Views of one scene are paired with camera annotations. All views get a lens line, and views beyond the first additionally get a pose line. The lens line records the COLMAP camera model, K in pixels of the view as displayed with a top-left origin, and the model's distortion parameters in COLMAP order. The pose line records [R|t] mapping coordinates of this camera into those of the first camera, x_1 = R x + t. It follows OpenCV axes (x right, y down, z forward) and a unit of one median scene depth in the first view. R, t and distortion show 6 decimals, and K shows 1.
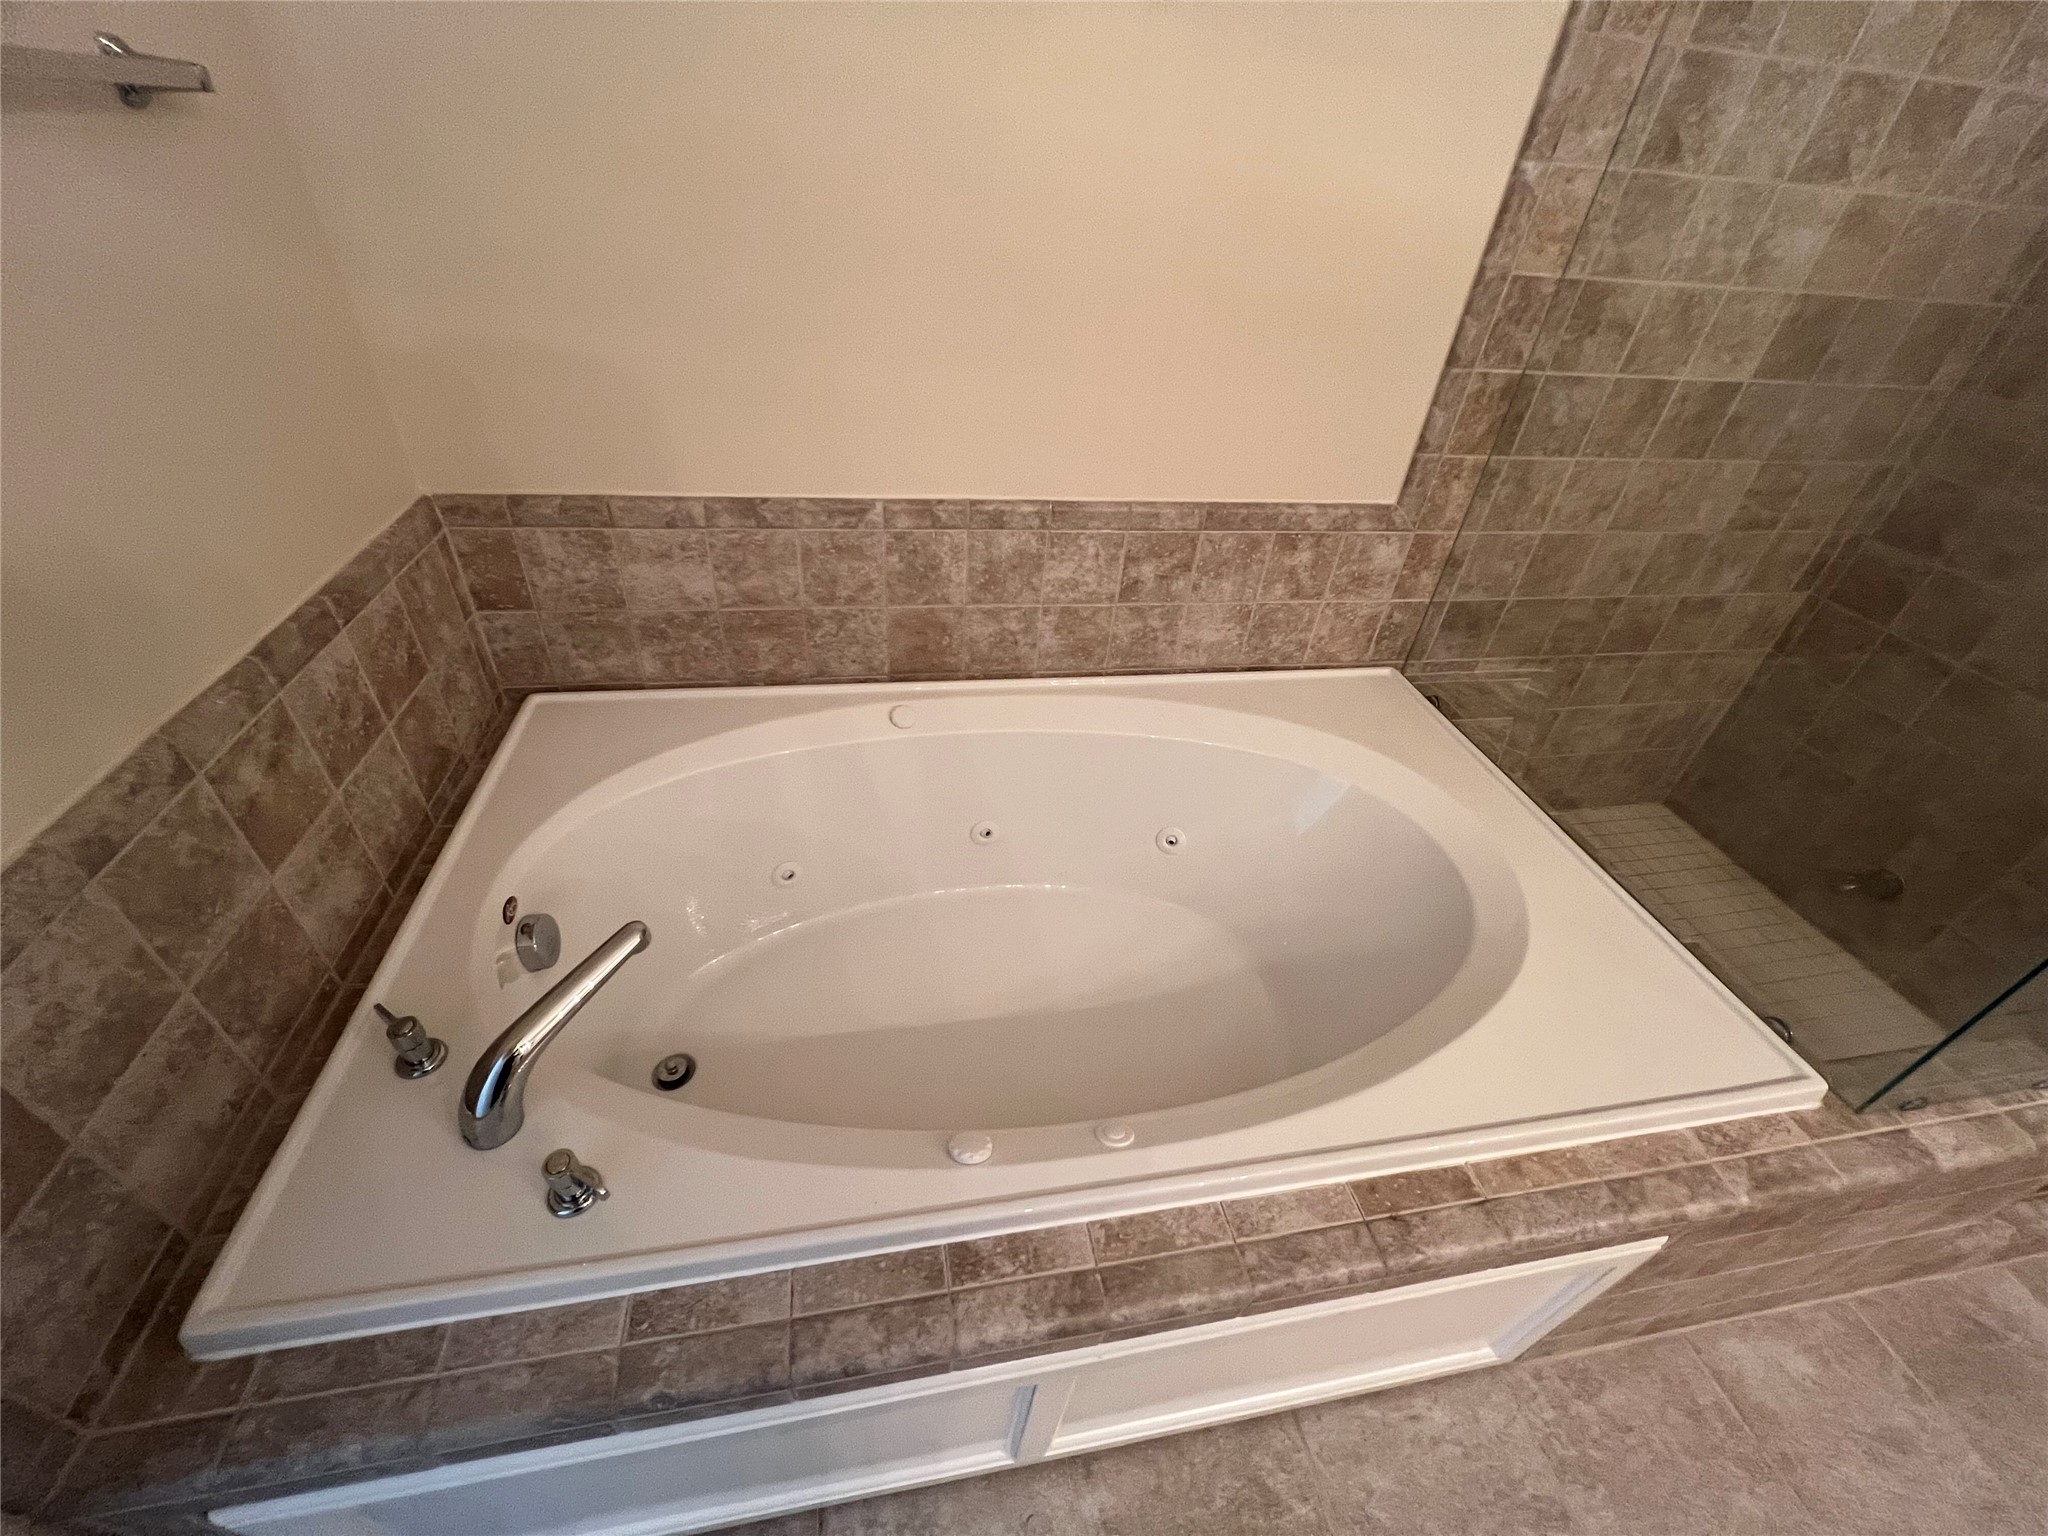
lens RADIAL K [[817.2, 0, 1021.3], [0, 817.2, 761.8], [0, 0, 1]] dist [-0.002643, 0.000678]
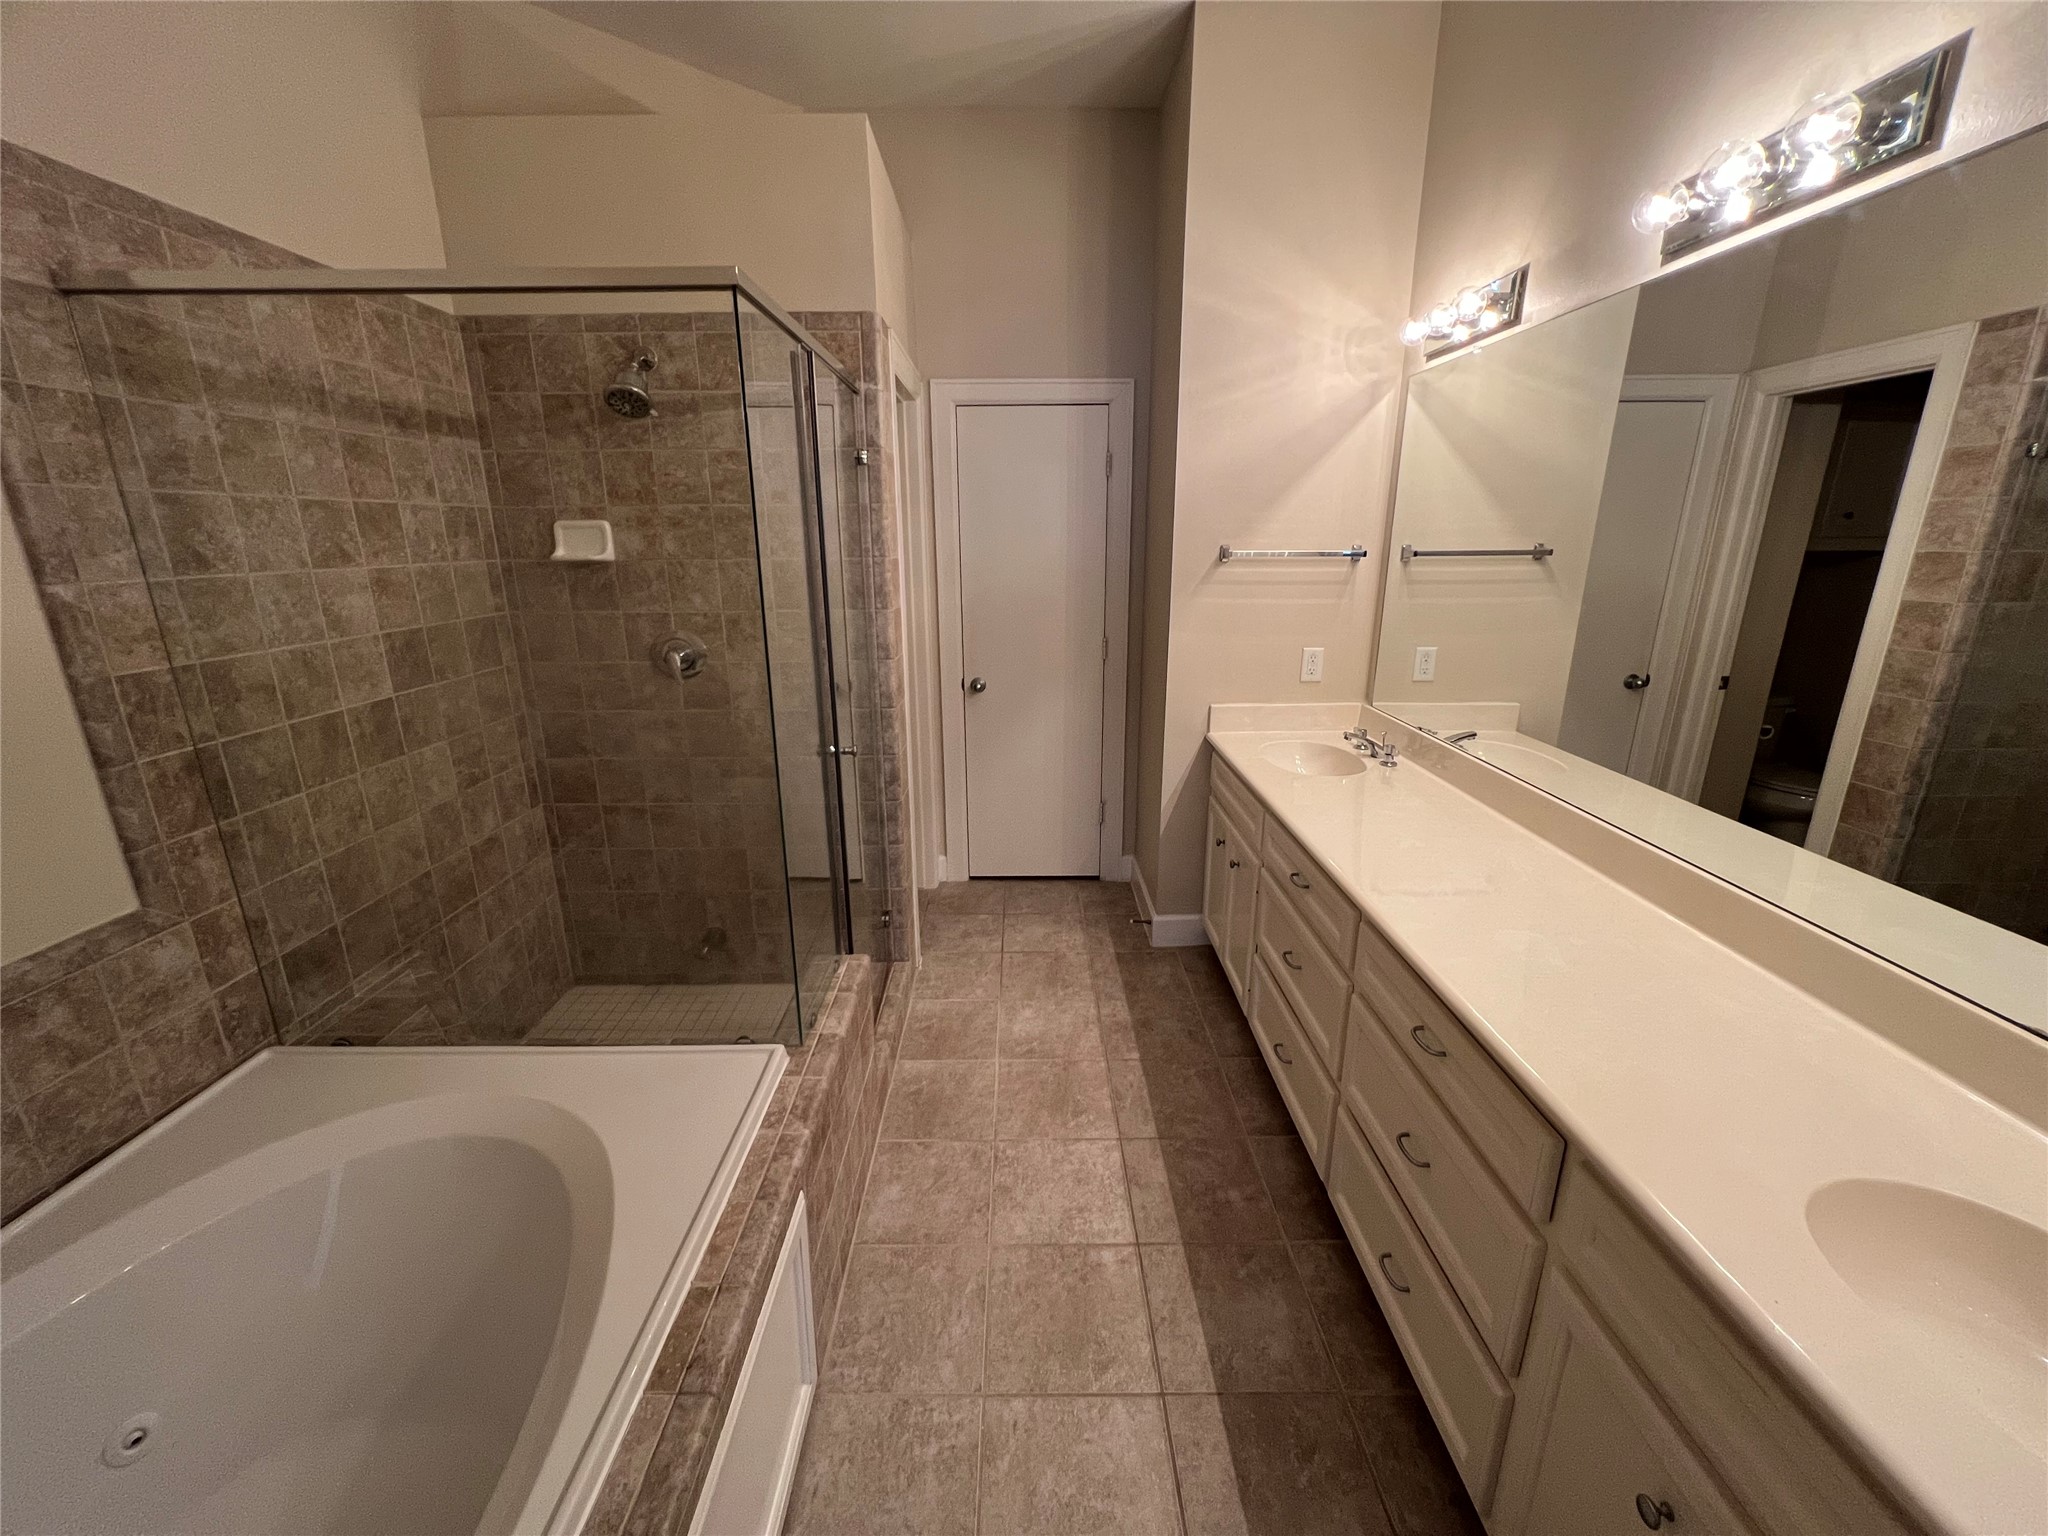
lens RADIAL K [[817.2, 0, 1020.9], [0, 817.2, 765.9], [0, 0, 1]] dist [-0.002643, 0.000678]
pose [[0.173666, -0.337654, 0.925111, -0.153668], [0.604976, 0.777813, 0.170323, -0.010678], [-0.777074, 0.530091, 0.339352, -0.132115]]
